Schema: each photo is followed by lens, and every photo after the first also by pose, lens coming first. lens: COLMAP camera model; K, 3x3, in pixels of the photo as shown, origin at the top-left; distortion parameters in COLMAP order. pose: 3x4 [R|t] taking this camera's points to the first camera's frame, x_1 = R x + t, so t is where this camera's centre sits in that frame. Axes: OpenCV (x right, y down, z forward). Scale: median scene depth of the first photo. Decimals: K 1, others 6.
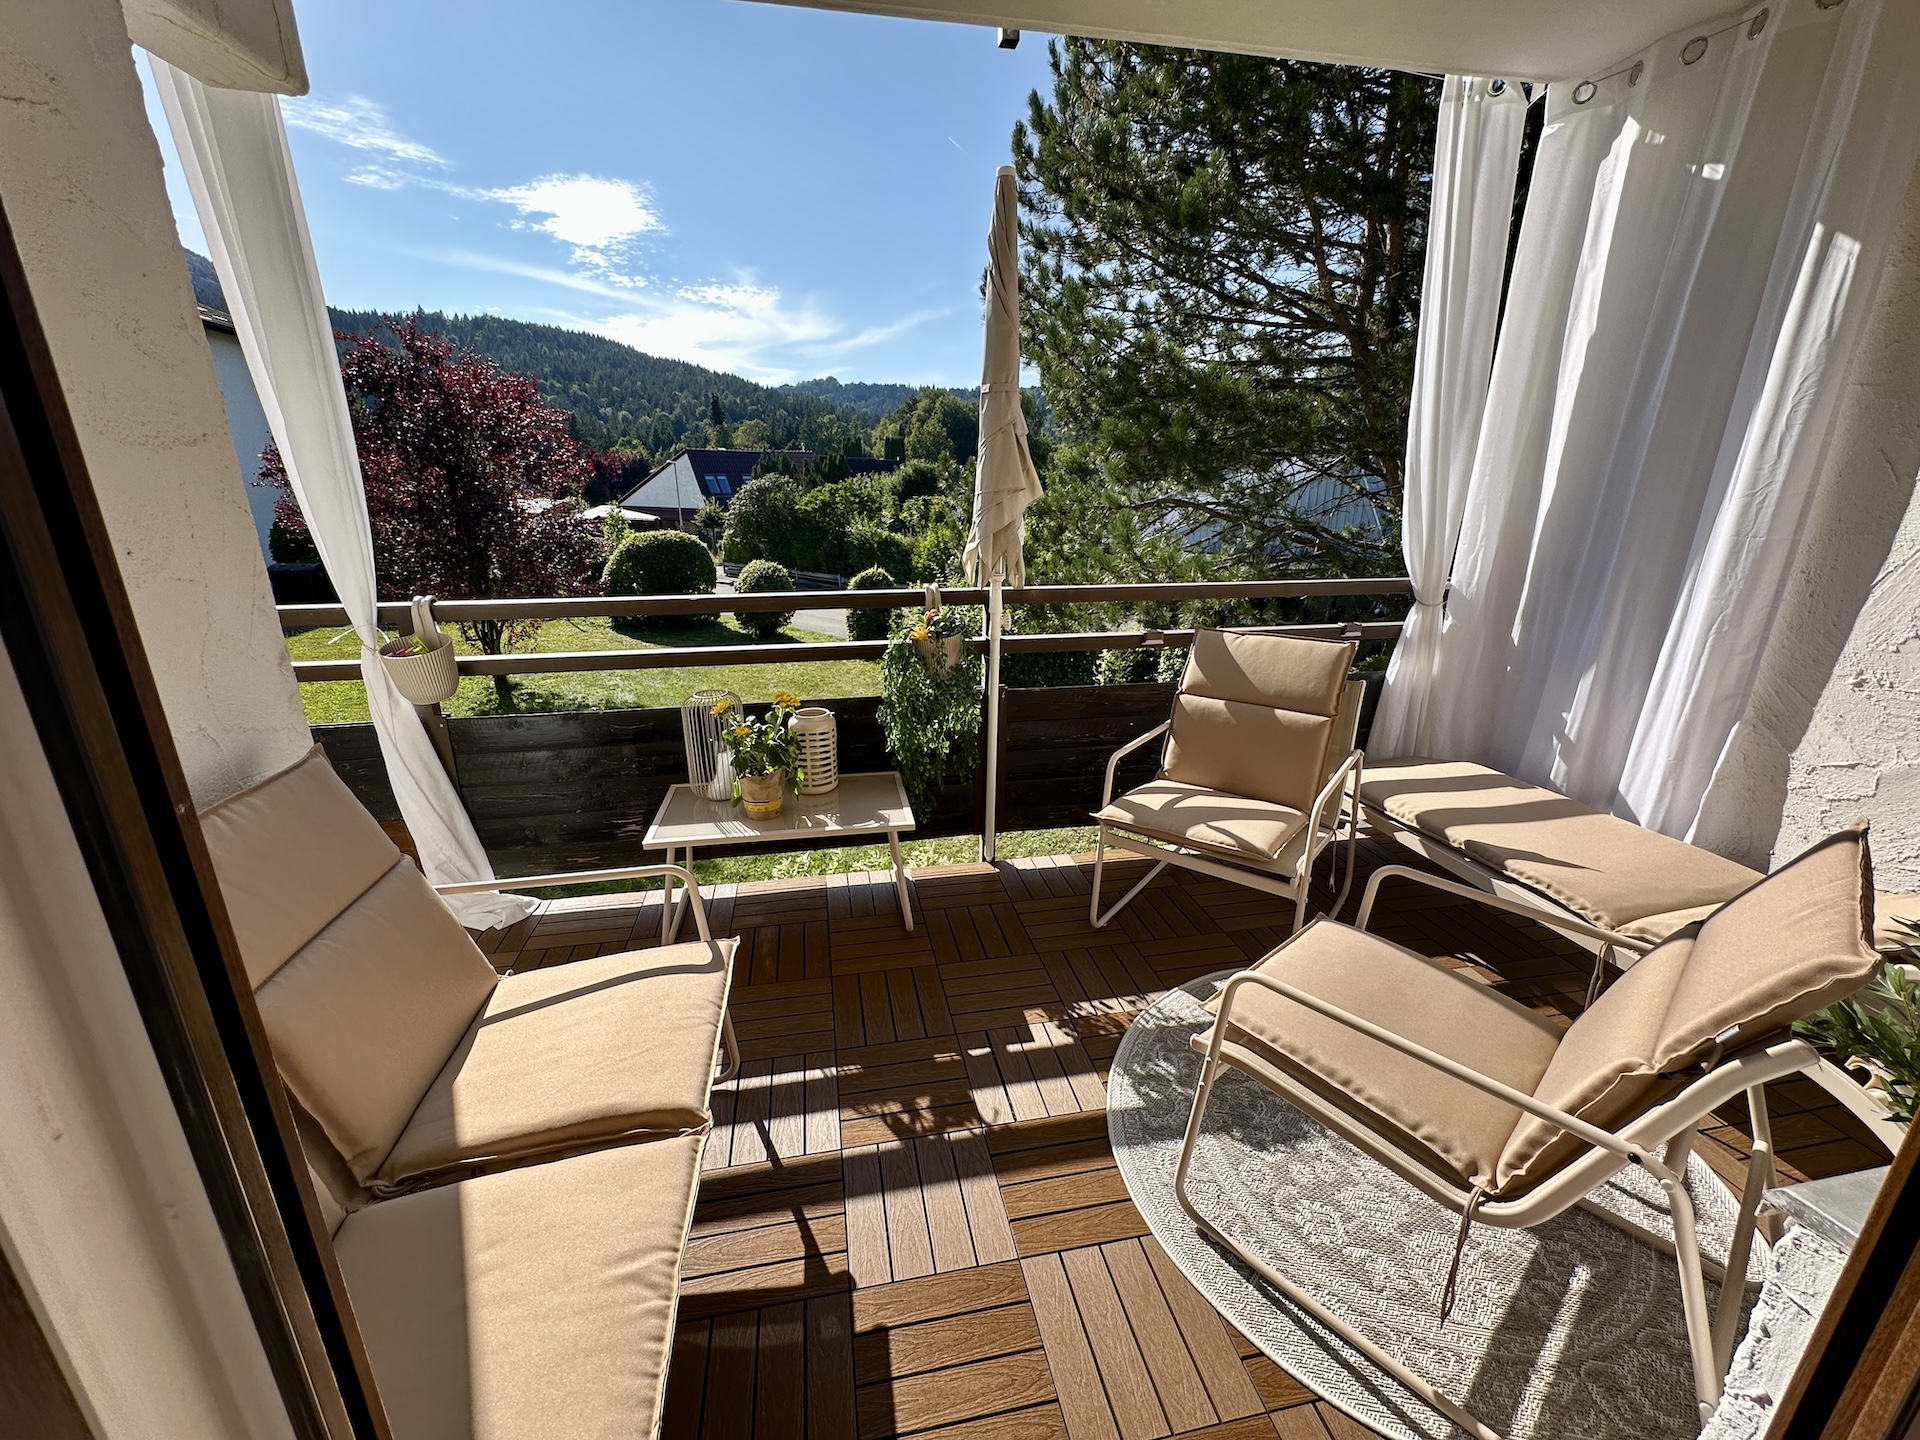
lens RADIAL K [[768.1, 0, 957.8], [0, 768.1, 721.8], [0, 0, 1]] dist [-0.004215, 0.000381]
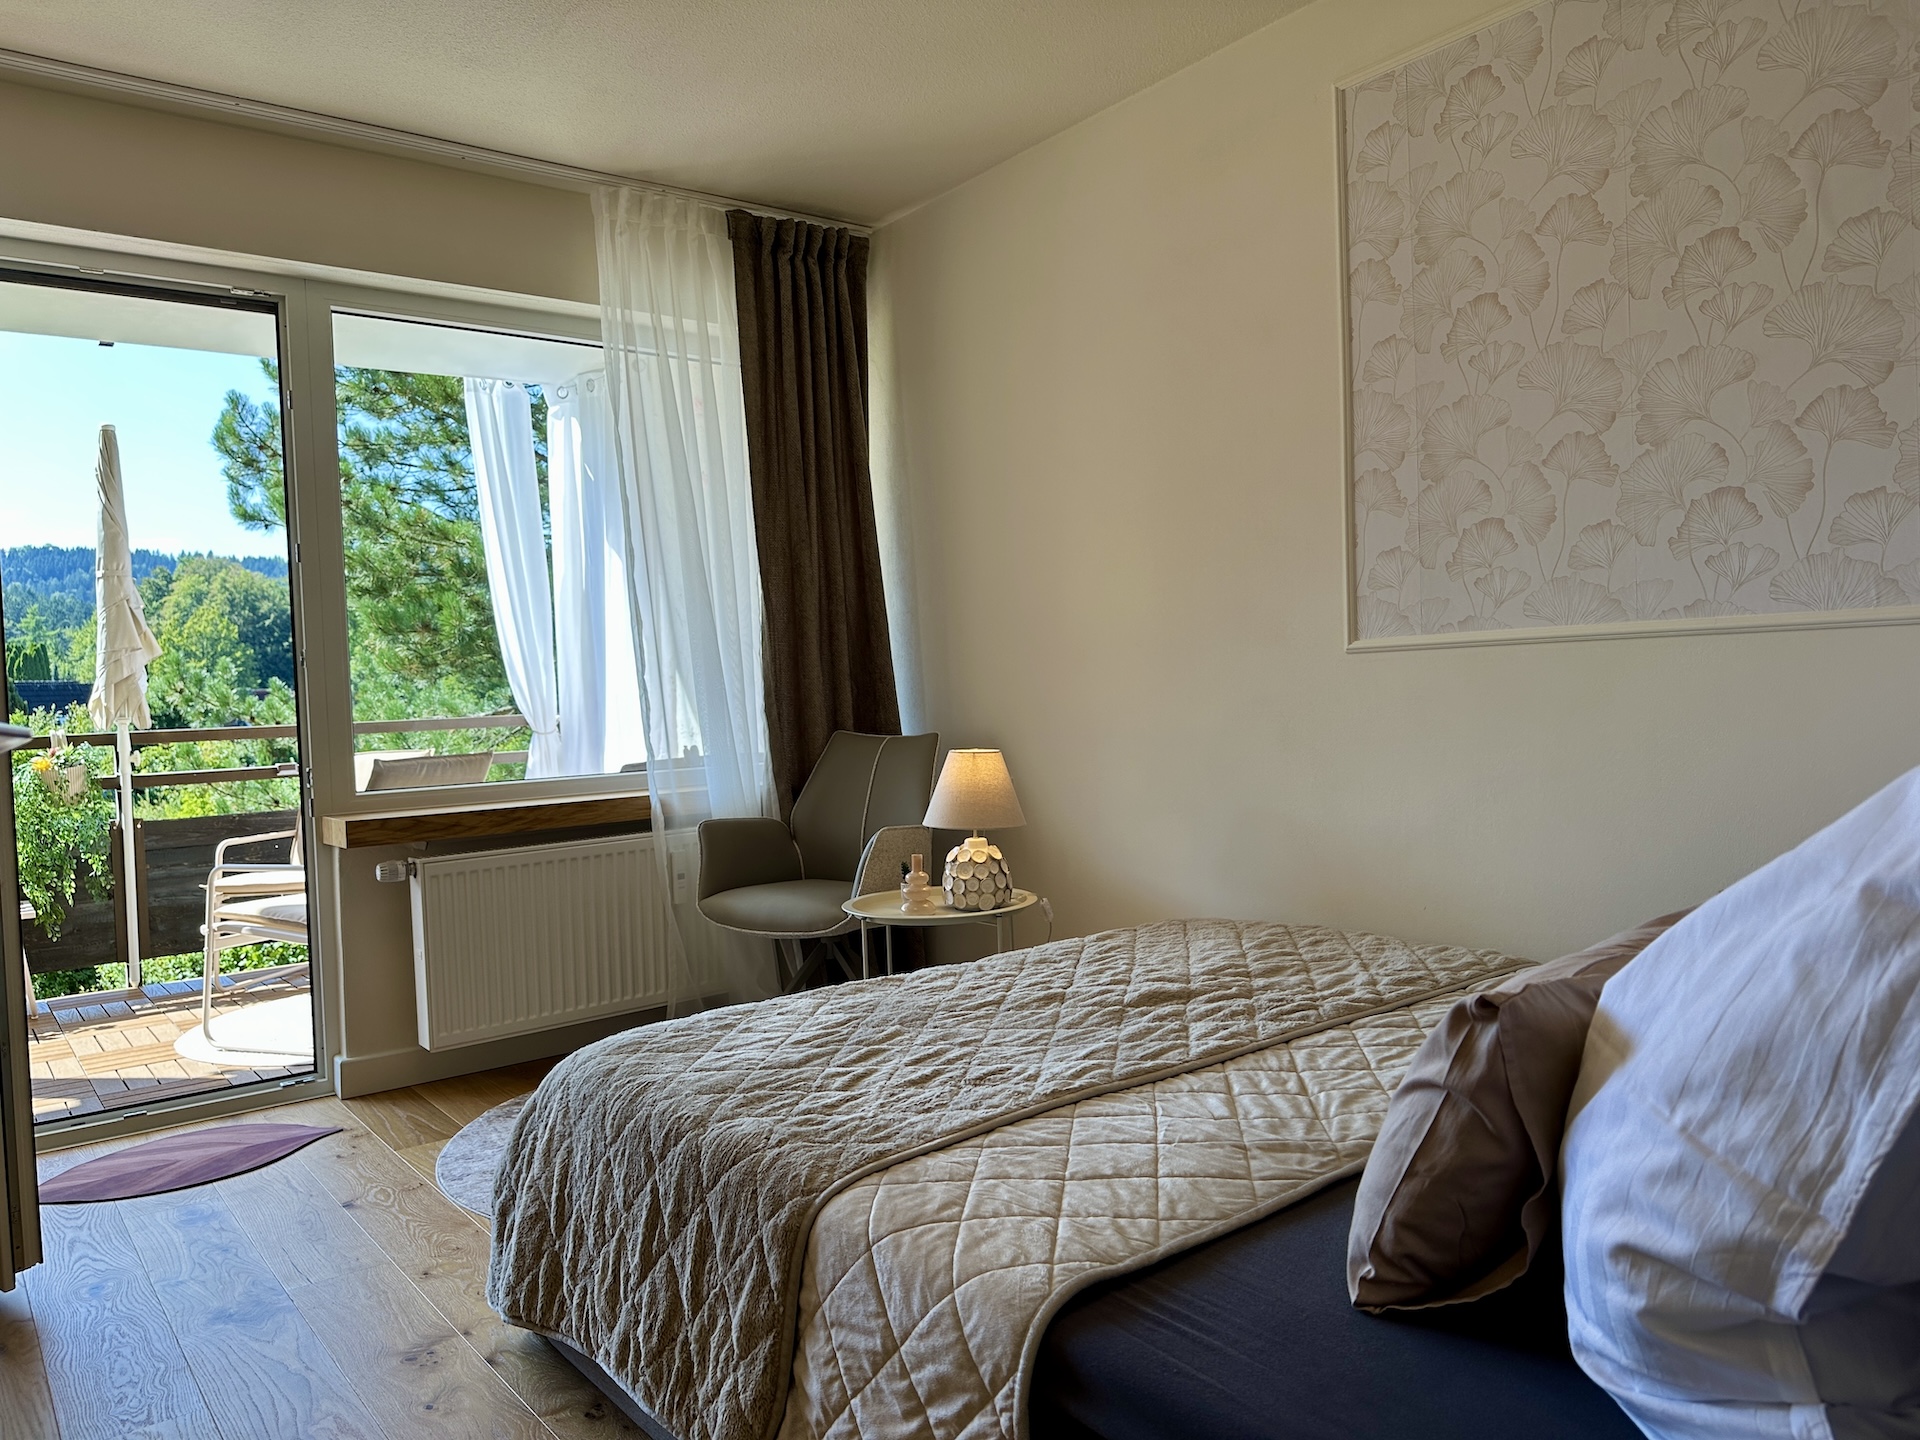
lens RADIAL K [[1349.9, 0, 967.3], [0, 1349.9, 728.1], [0, 0, 1]] dist [0.030349, -0.037063]
pose [[0.888951, -0.054074, 0.454798, 0.256395], [0.179391, 0.954774, -0.237120, 0.554531], [-0.421408, 0.292374, 0.858448, -1.346887]]
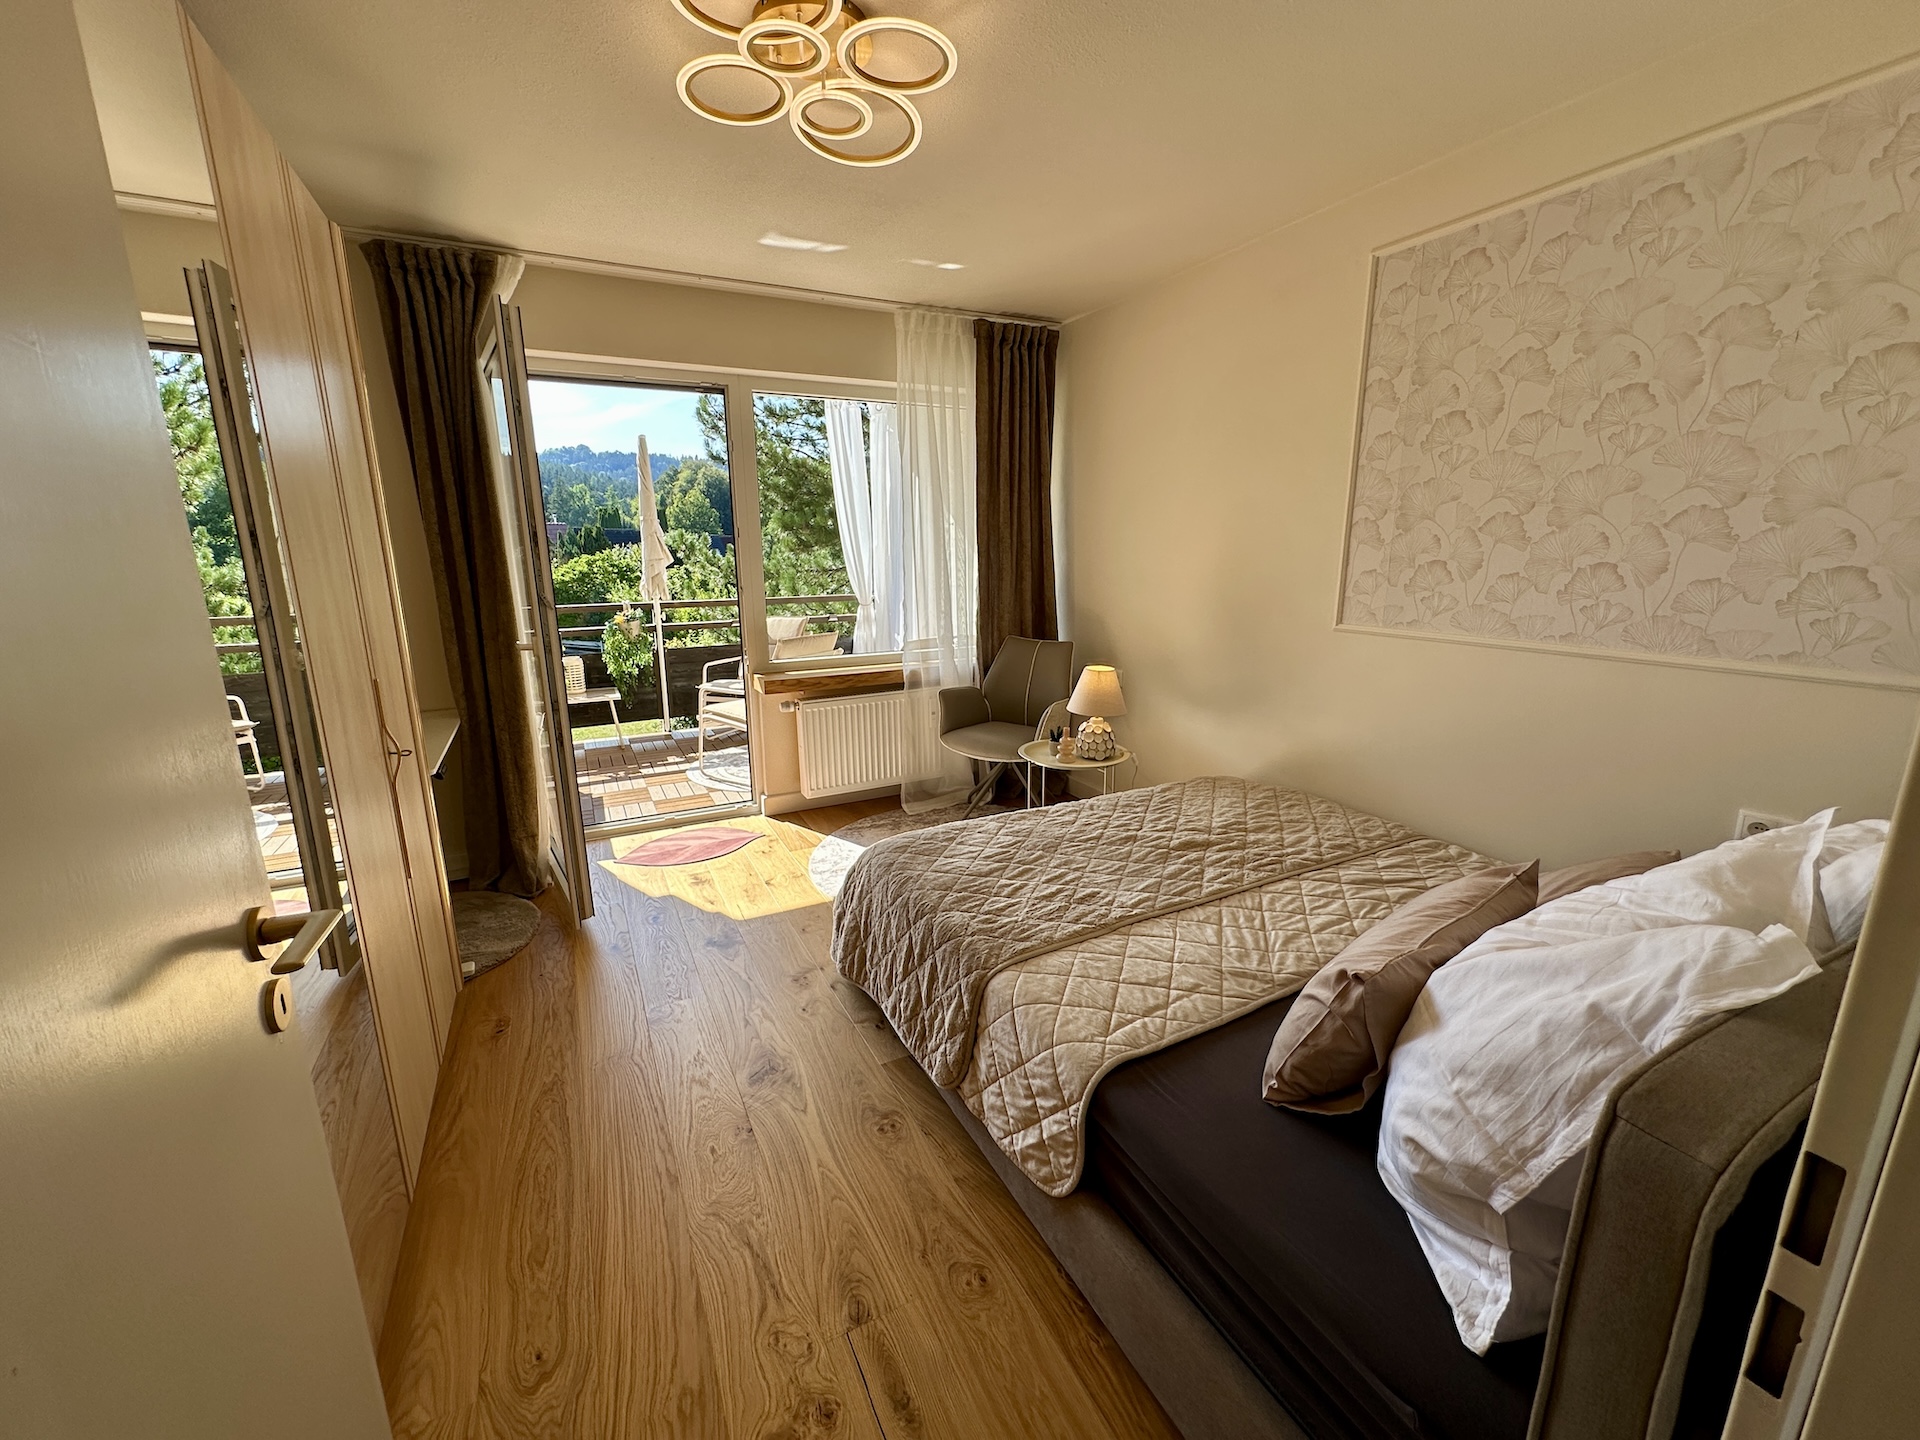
lens RADIAL K [[768.1, 0, 959.6], [0, 768.1, 721.0], [0, 0, 1]] dist [-0.004215, 0.000381]
pose [[0.959813, -0.076572, 0.269992, 0.272830], [0.098466, 0.992781, -0.068482, 0.422653], [-0.262799, 0.092315, 0.960424, -1.393283]]
